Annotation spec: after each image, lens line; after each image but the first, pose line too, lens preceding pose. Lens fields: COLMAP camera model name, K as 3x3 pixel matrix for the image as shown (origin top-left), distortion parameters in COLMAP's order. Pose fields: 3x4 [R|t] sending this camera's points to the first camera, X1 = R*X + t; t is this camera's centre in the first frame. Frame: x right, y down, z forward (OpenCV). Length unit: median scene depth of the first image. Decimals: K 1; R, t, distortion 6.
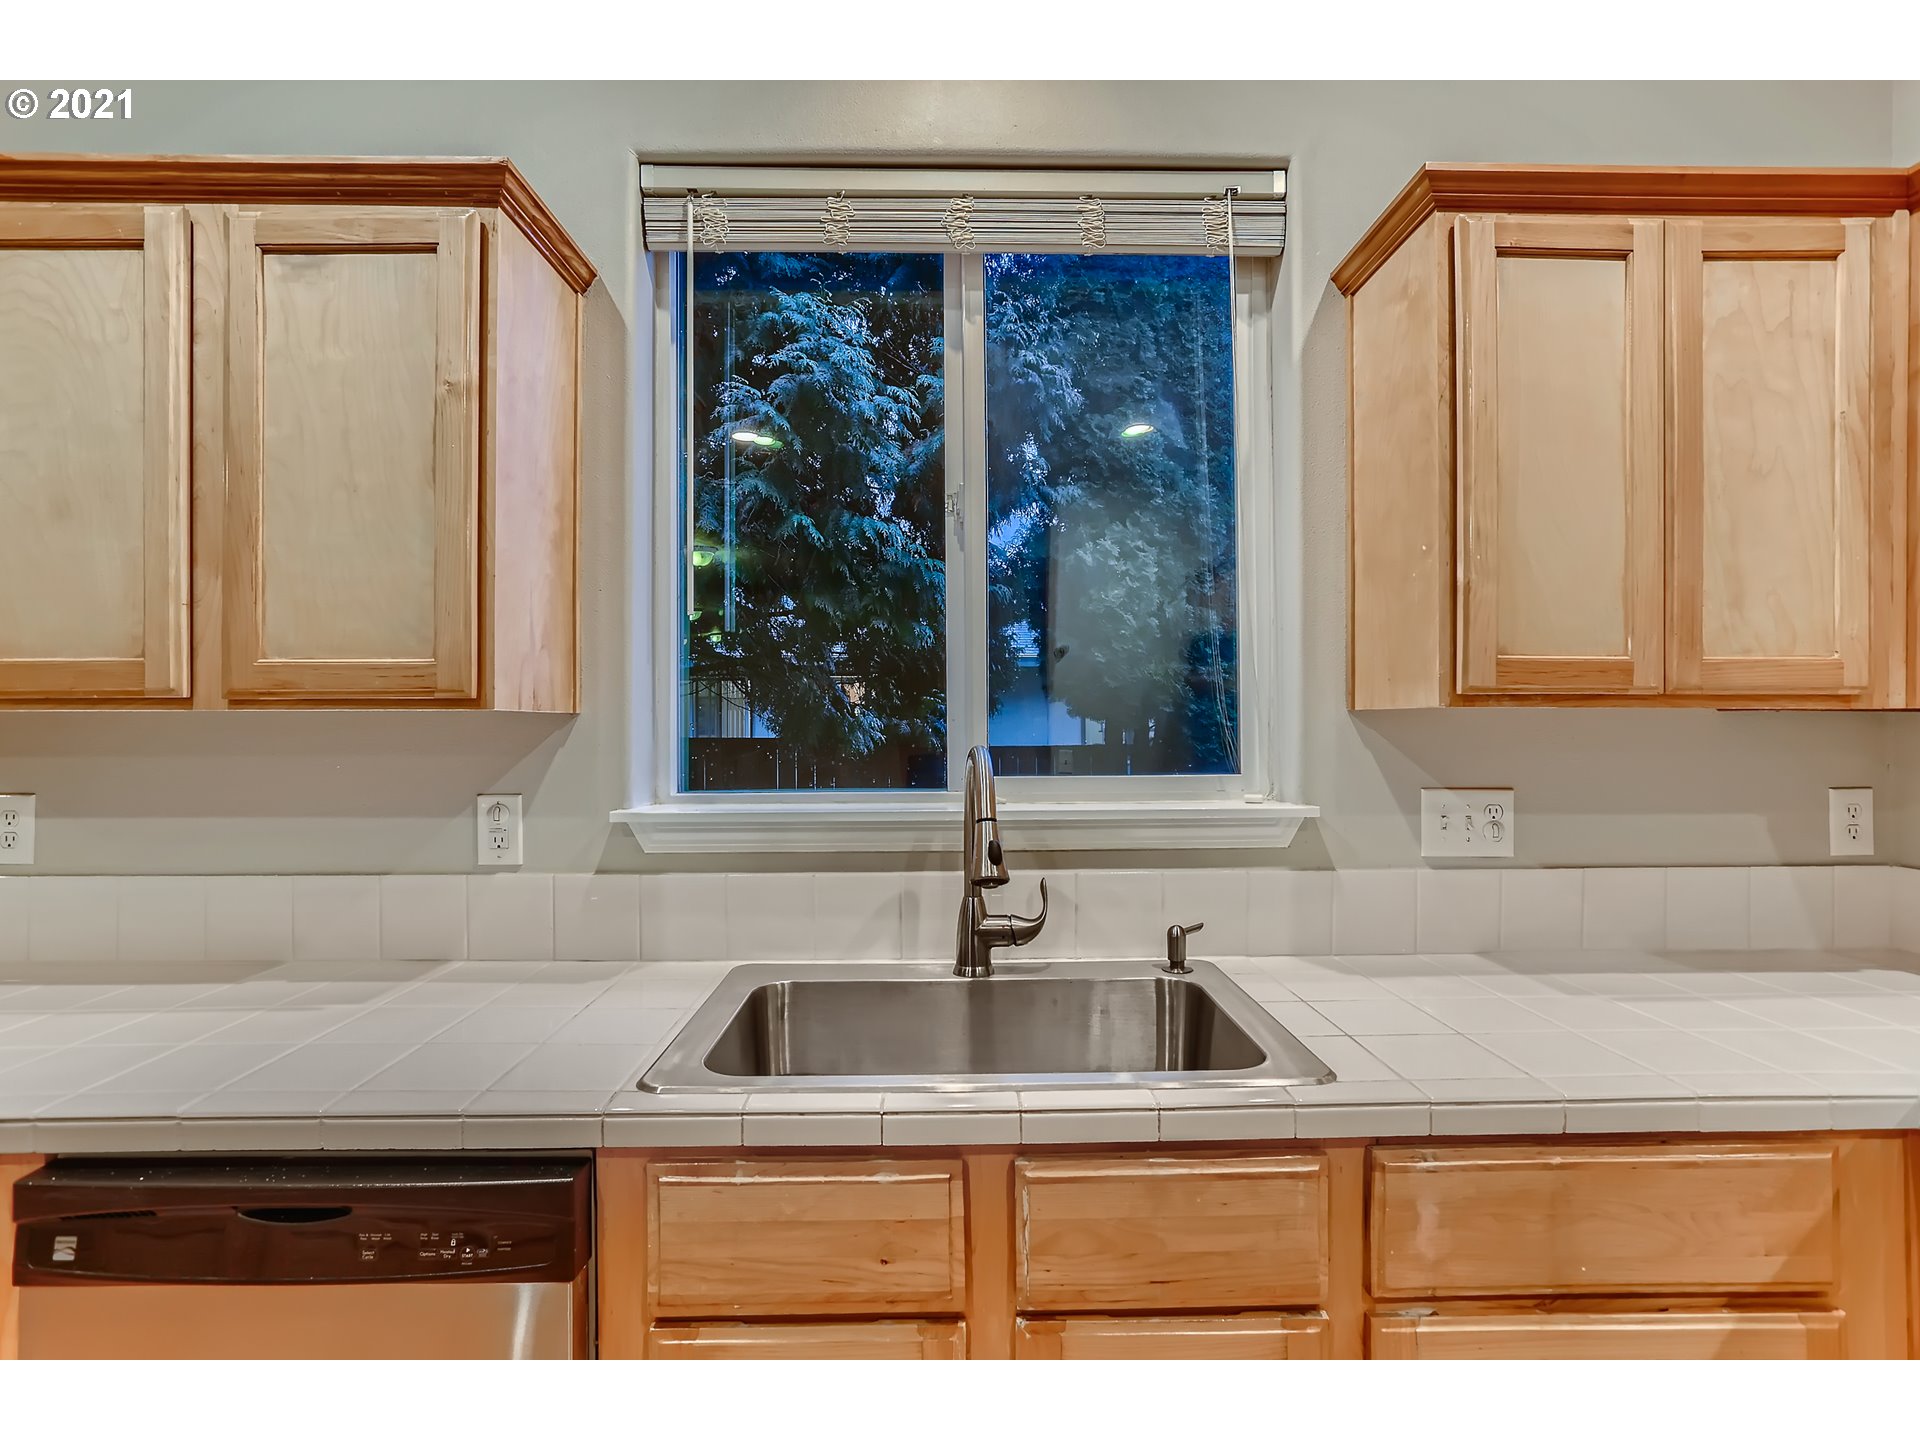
lens RADIAL K [[932.7, 0, 960.0], [0, 932.7, 720.0], [0, 0, 1]] dist [-0.041762, 0.026017]
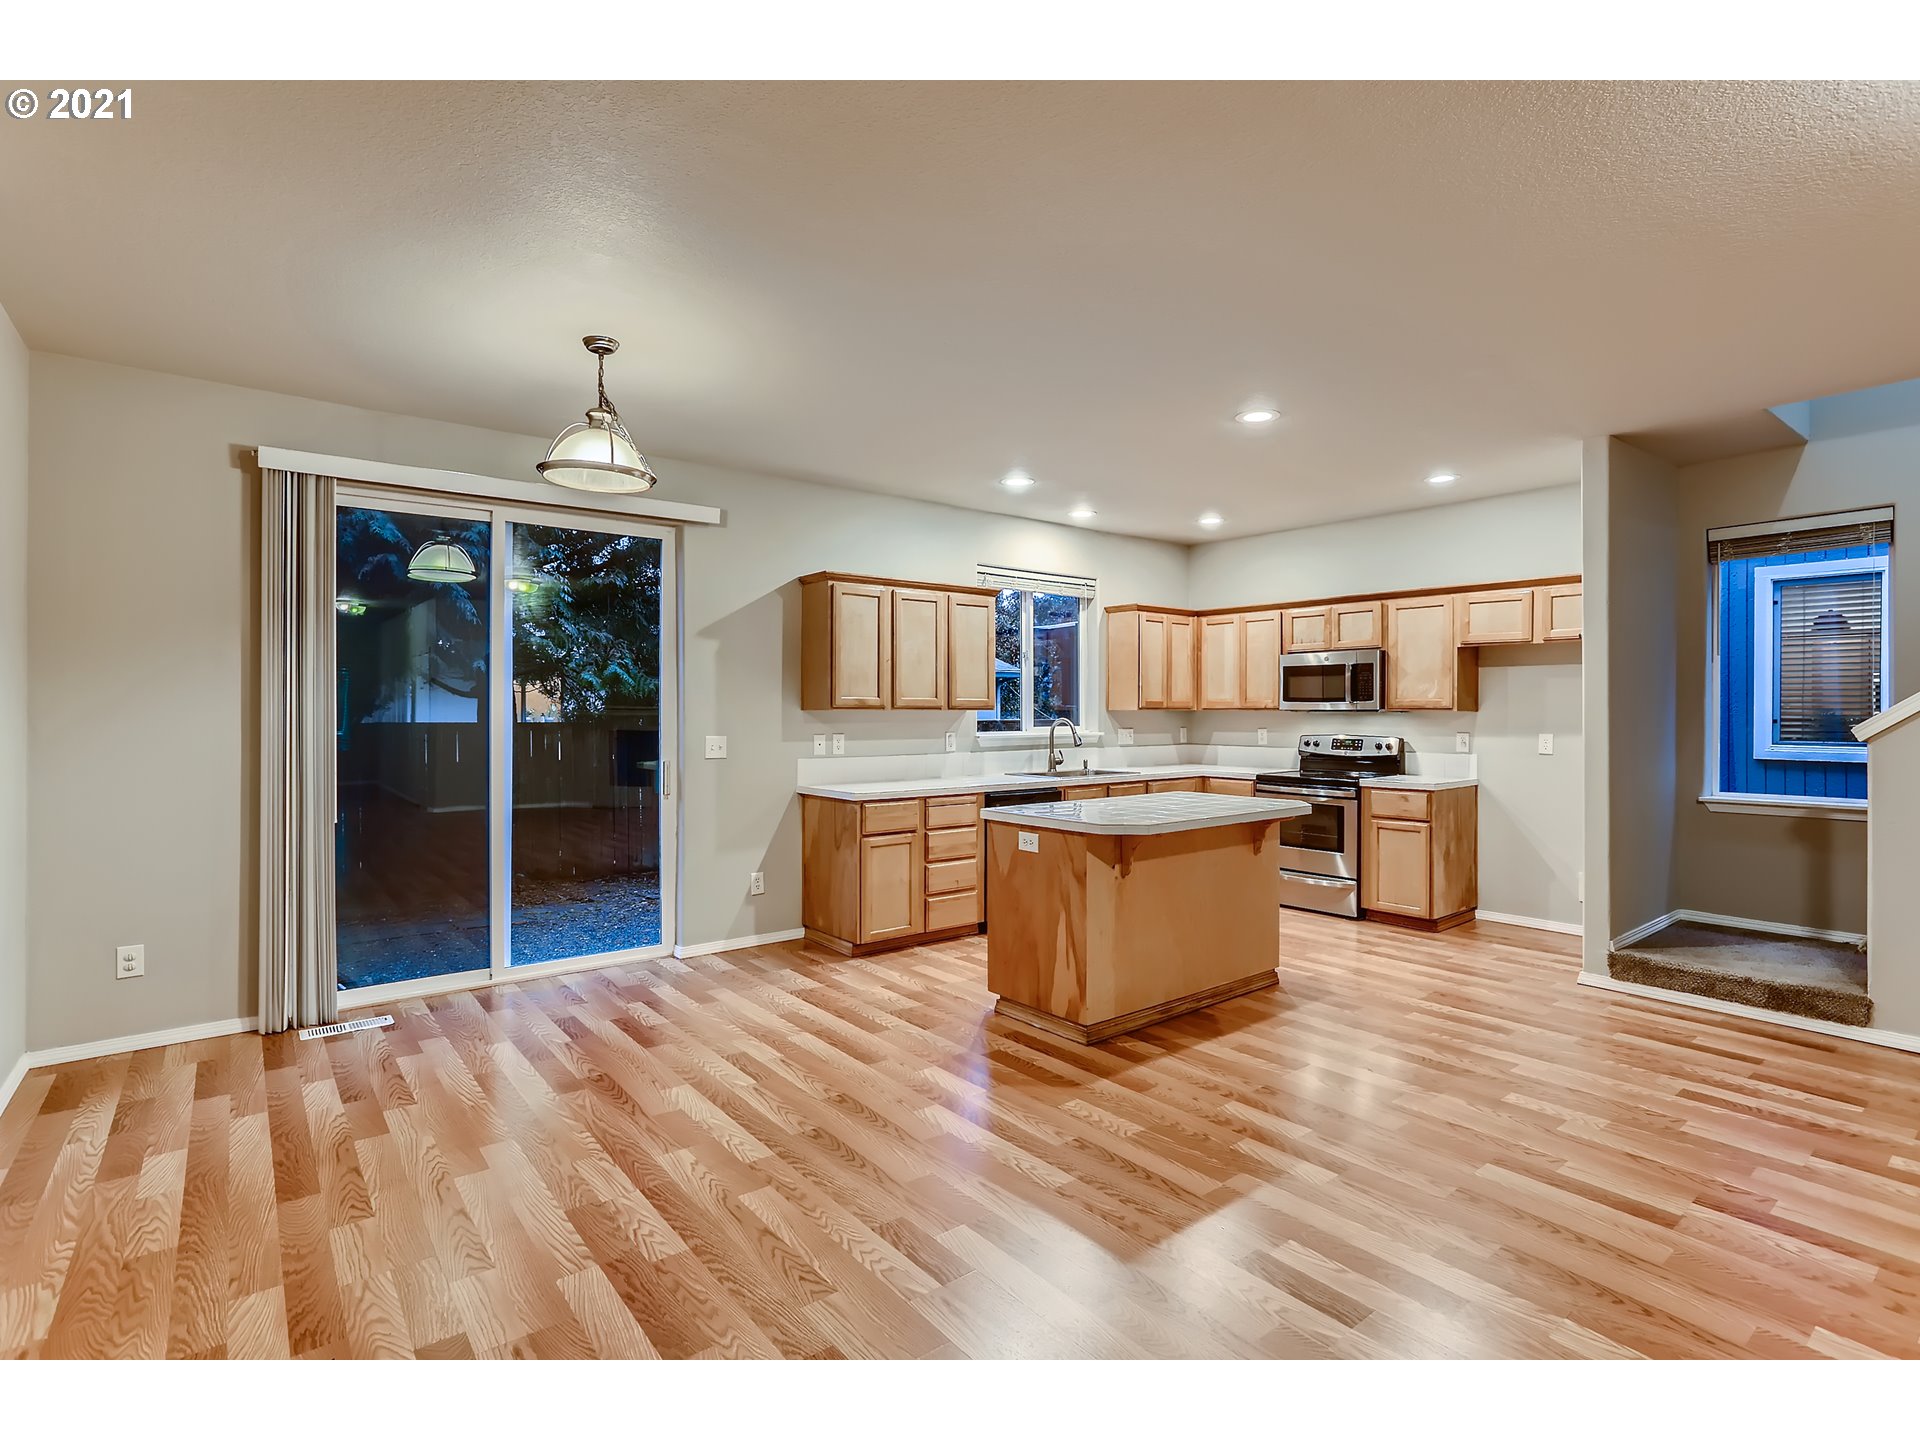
lens RADIAL K [[934.6, 0, 958.0], [0, 934.6, 707.7], [0, 0, 1]] dist [-0.045484, 0.026832]
pose [[0.796559, 0.003001, 0.604553, -2.908591], [-0.004251, 0.999991, 0.000637, -0.023130], [-0.604545, -0.003077, 0.796565, -2.149161]]
